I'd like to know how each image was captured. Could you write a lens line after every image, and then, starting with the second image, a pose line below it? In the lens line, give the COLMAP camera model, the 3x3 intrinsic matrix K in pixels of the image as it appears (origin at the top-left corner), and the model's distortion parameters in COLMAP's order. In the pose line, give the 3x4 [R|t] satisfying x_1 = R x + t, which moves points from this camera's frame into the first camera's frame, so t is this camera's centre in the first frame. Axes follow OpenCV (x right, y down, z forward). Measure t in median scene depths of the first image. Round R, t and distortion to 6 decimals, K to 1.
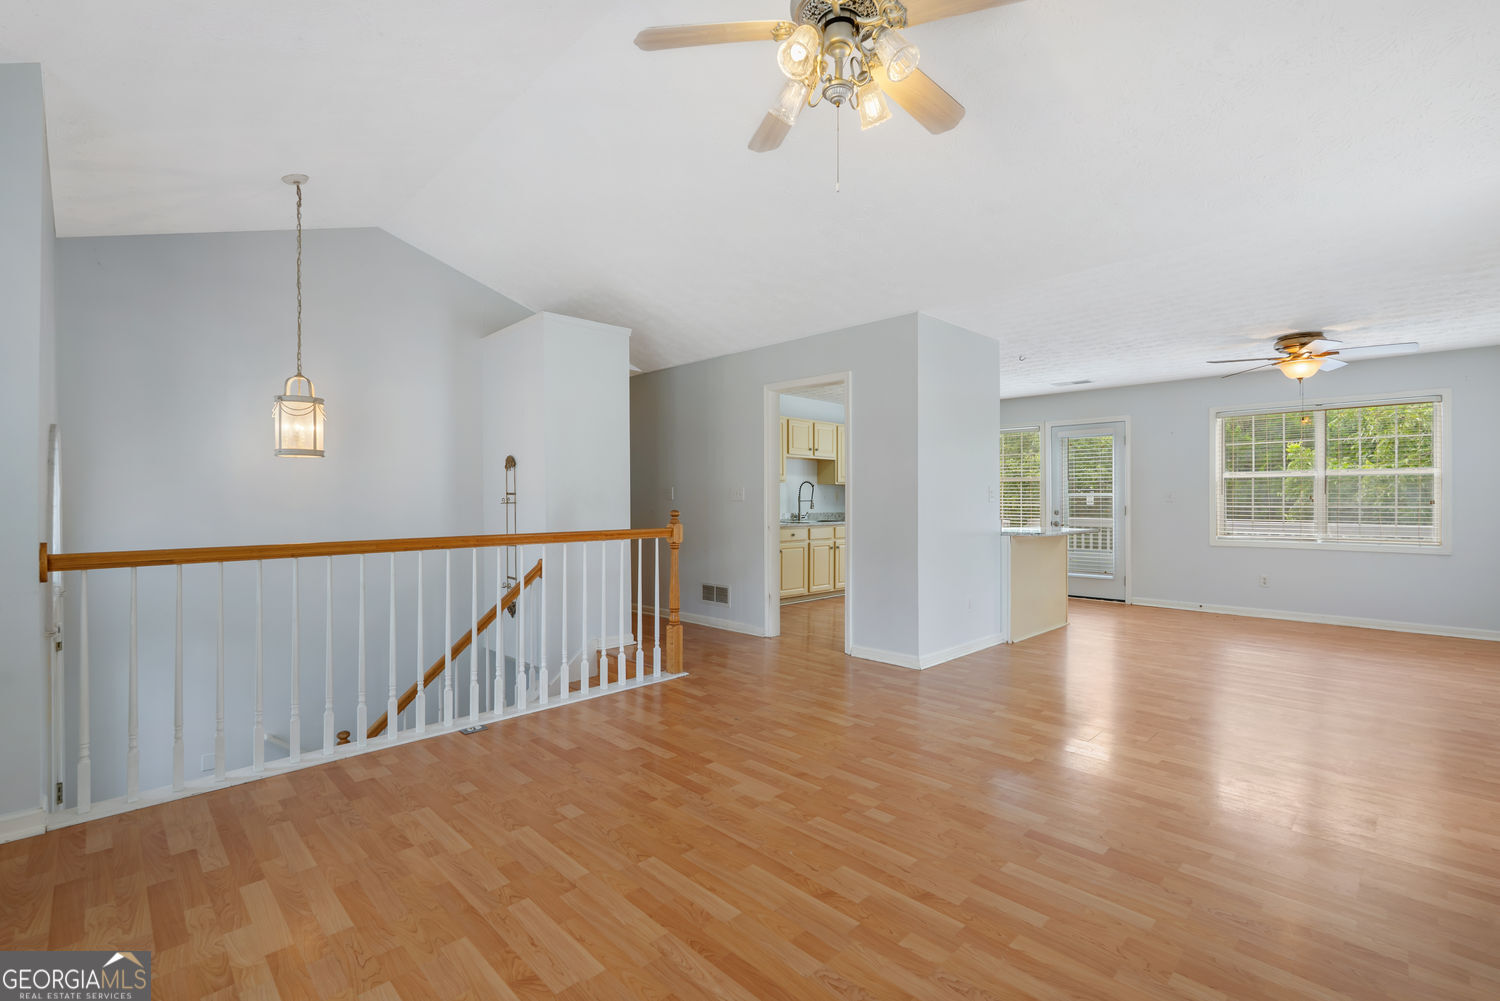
lens RADIAL K [[666.2, 0, 752.1], [0, 666.2, 502.8], [0, 0, 1]] dist [-0.001965, 0.000198]
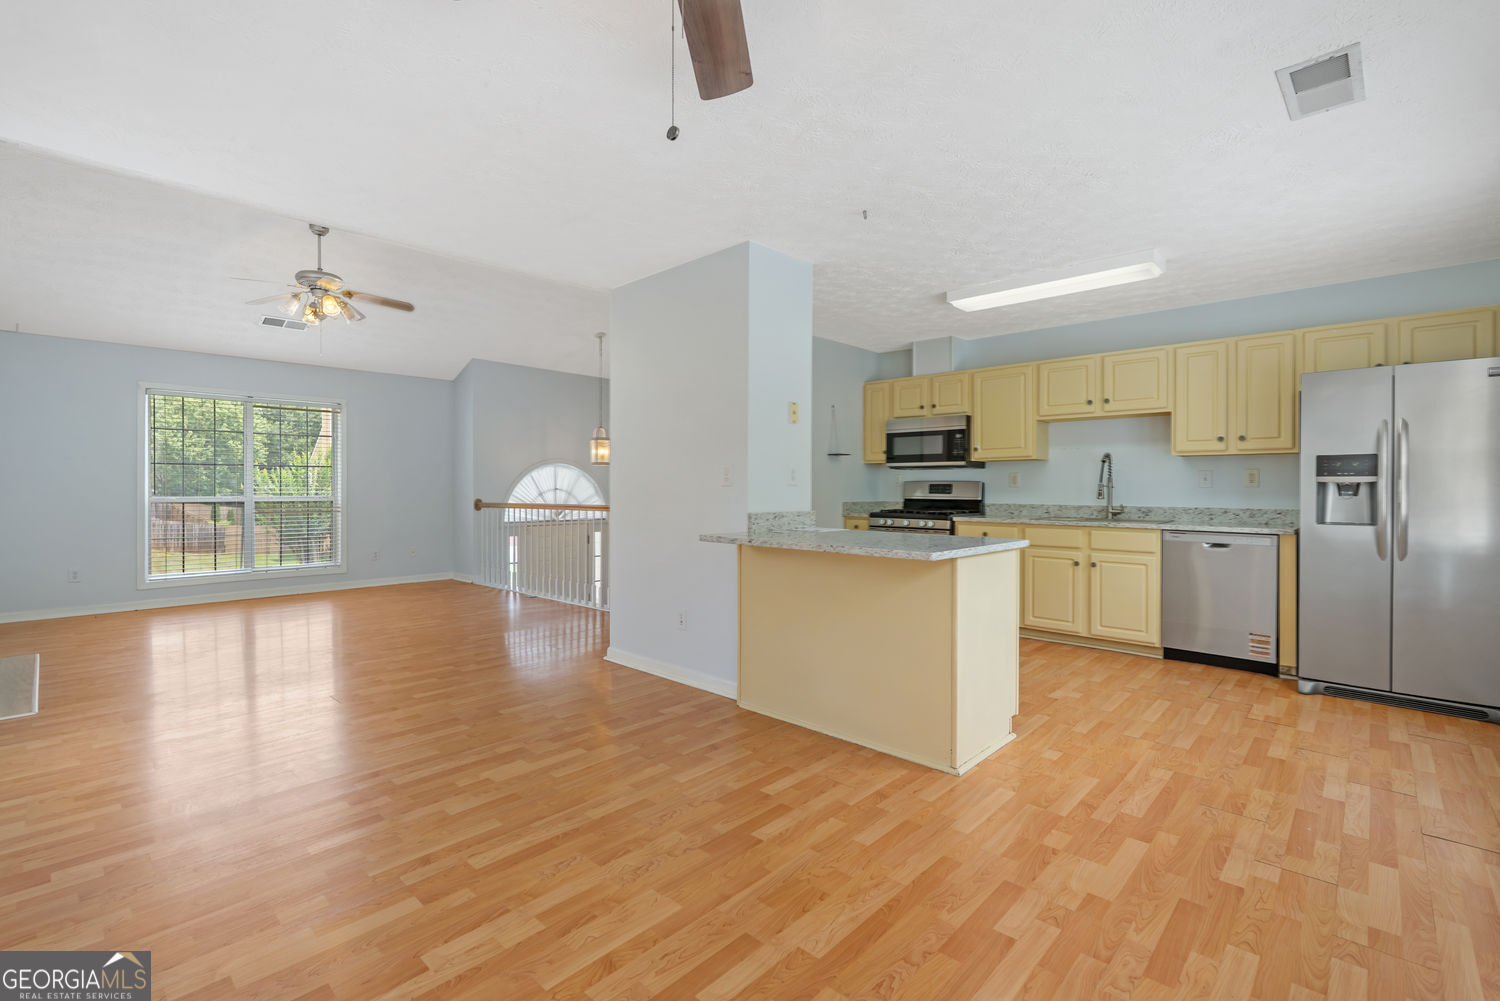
lens RADIAL K [[666.2, 0, 747.8], [0, 666.2, 489.8], [0, 0, 1]] dist [-0.001965, 0.000198]
pose [[0.035975, 0.002795, -0.999349, 1.304440], [-0.007011, 0.999972, 0.002544, 0.002743], [0.999328, 0.006915, 0.035994, 1.246391]]
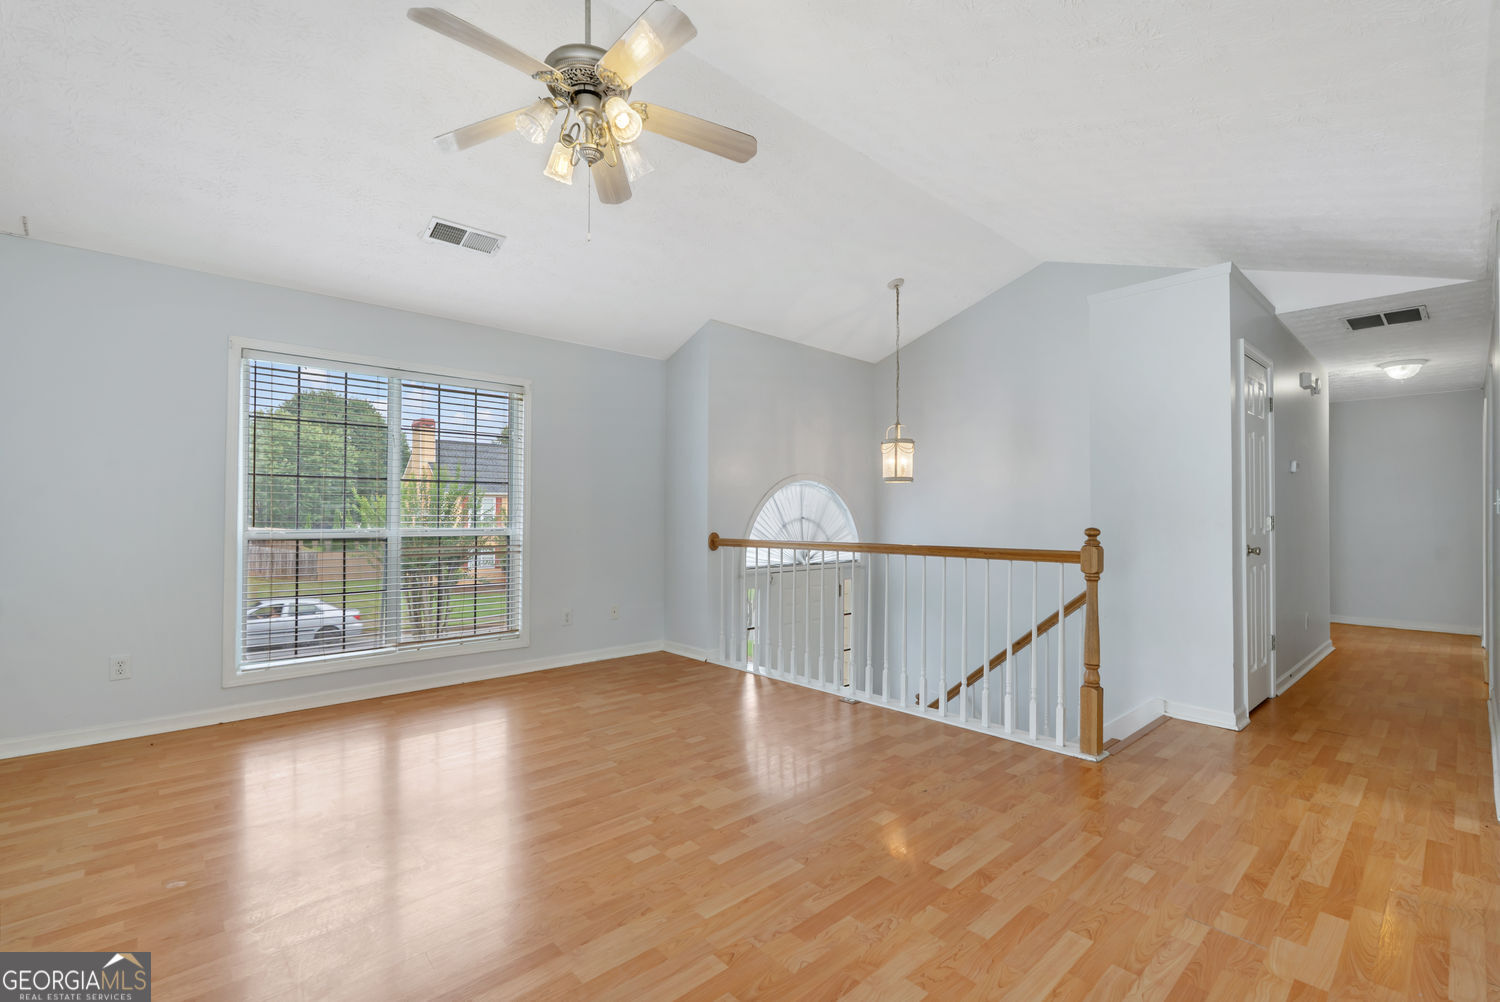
lens RADIAL K [[666.2, 0, 748.0], [0, 666.2, 495.8], [0, 0, 1]] dist [-0.001965, 0.000198]
pose [[-0.049187, -0.032932, -0.998247, 0.630922], [-0.010006, 0.999422, -0.032477, 0.008361], [0.998739, 0.008391, -0.049488, 0.681544]]
